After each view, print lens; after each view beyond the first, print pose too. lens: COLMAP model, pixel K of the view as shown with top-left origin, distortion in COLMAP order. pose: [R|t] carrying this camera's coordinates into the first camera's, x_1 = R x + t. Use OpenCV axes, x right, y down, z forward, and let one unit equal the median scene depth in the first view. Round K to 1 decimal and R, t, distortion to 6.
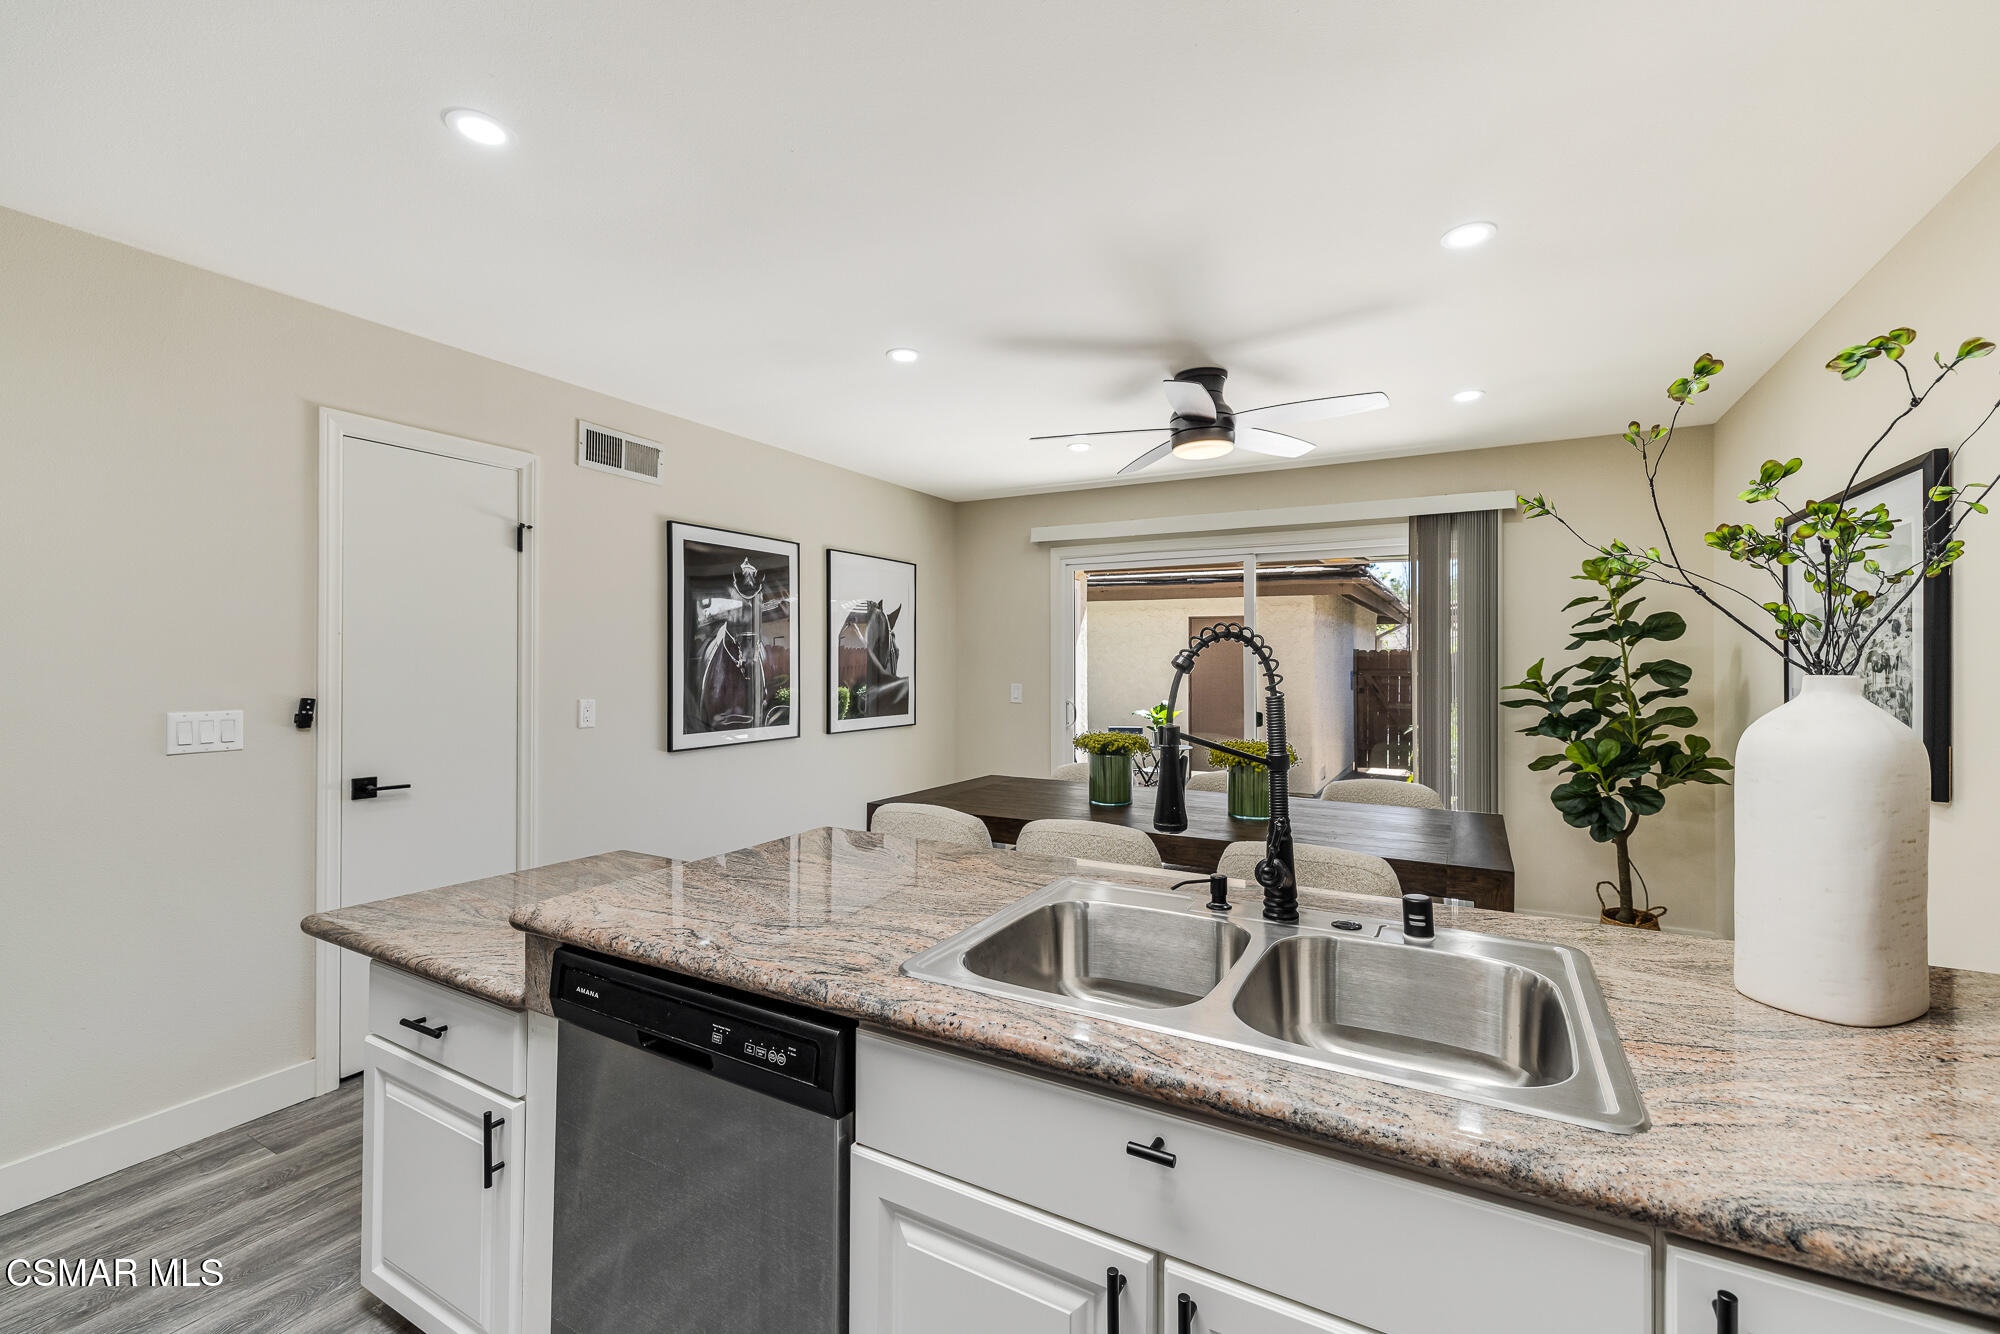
lens RADIAL K [[843.4, 0, 1008.7], [0, 843.4, 660.2], [0, 0, 1]] dist [-0.000537, 0.000079]
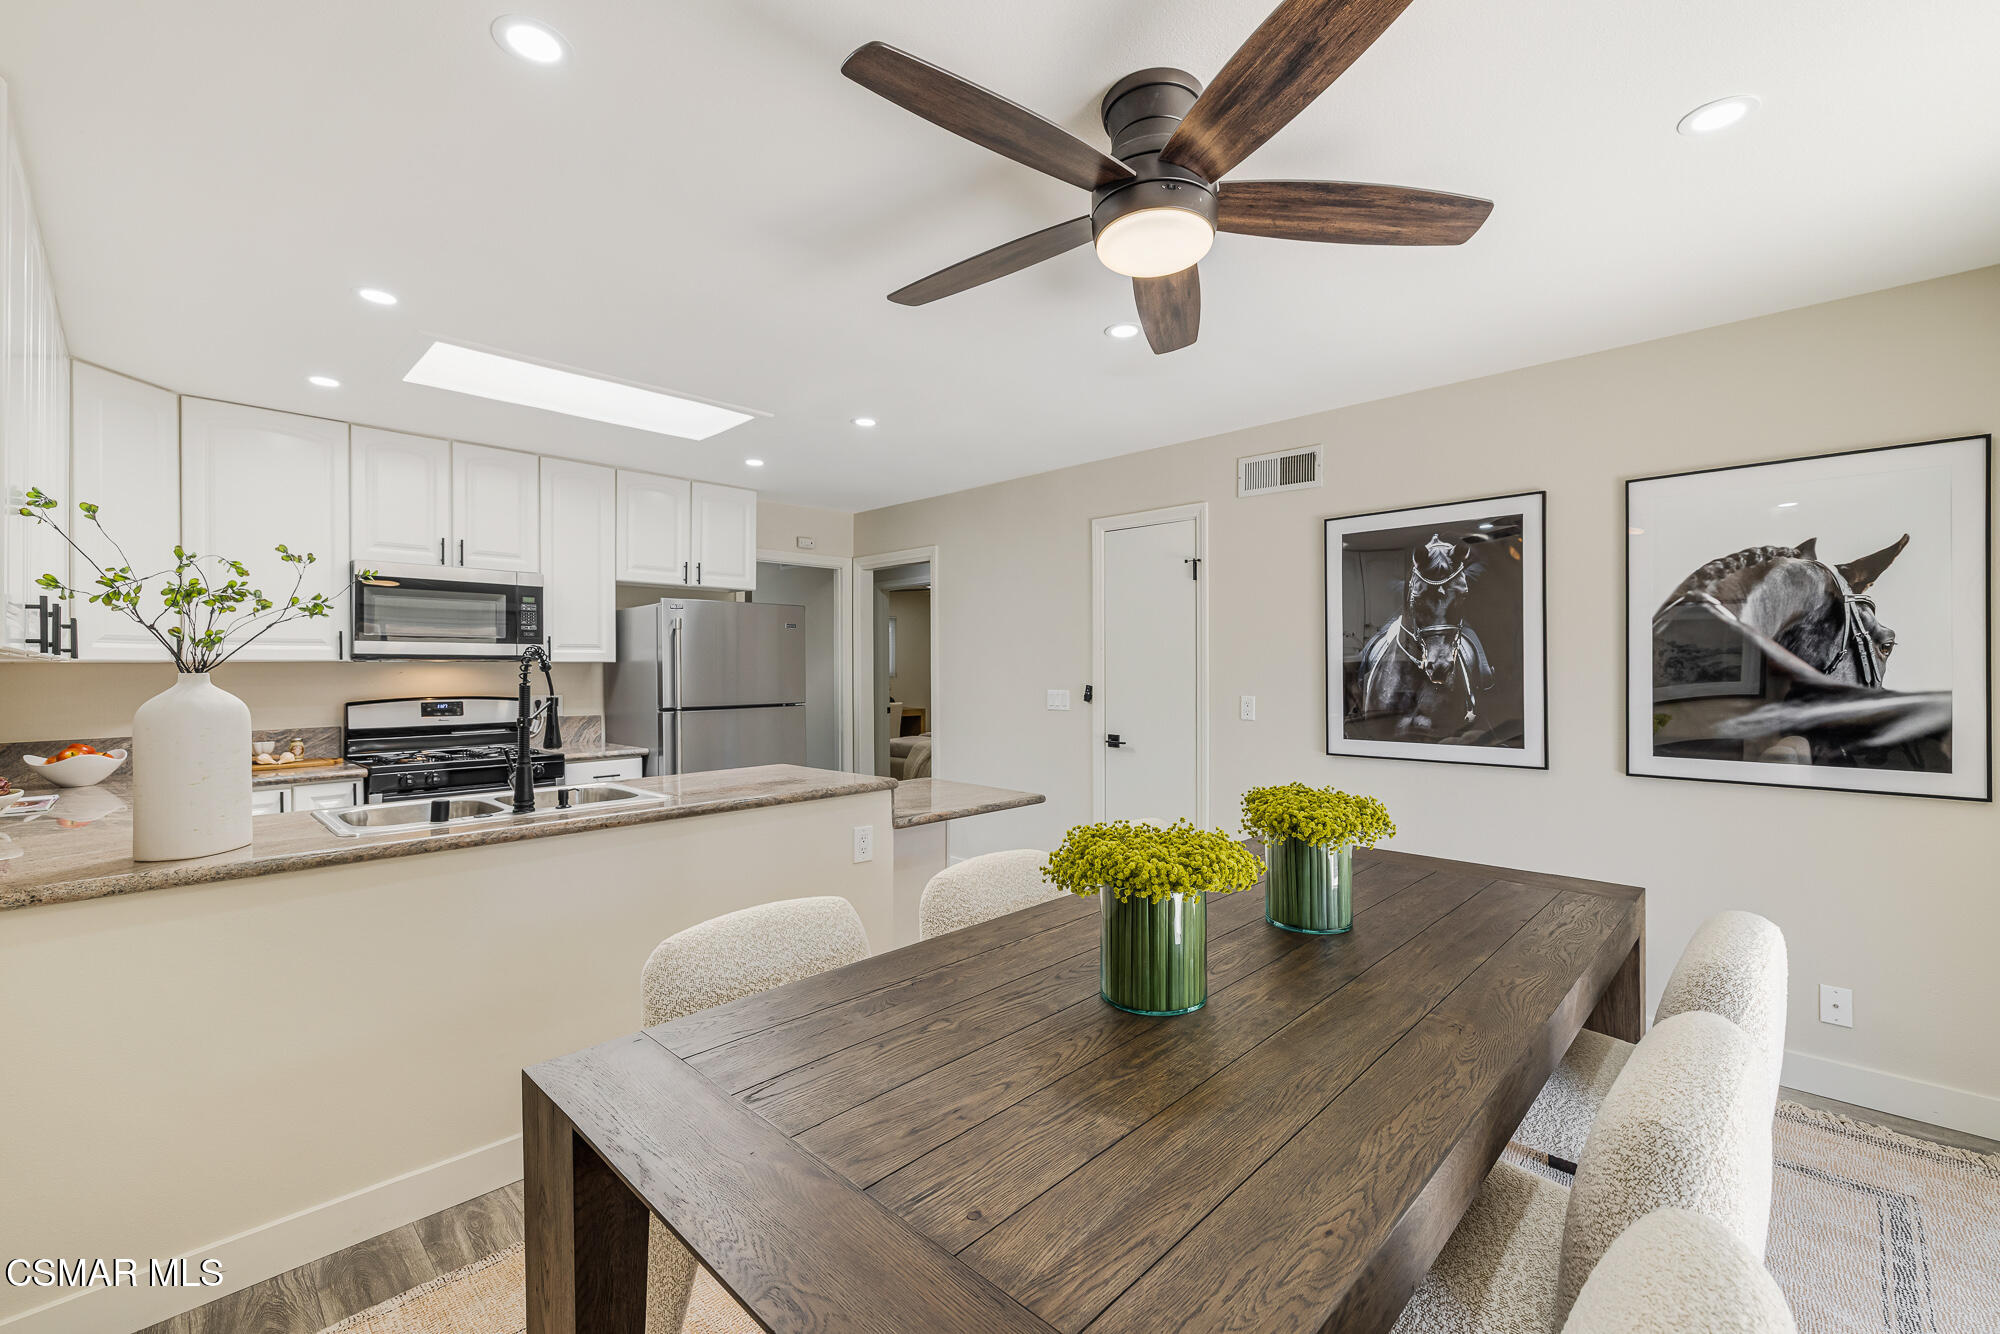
lens RADIAL K [[834.0, 0, 1000.0], [0, 834.0, 667.0], [0, 0, 1]] dist [0.009018, 0.000077]
pose [[-0.268128, 0.000172, -0.963383, 0.649020], [0.006610, 0.999977, -0.001661, 0.005783], [0.963360, -0.006813, -0.268123, 0.907466]]
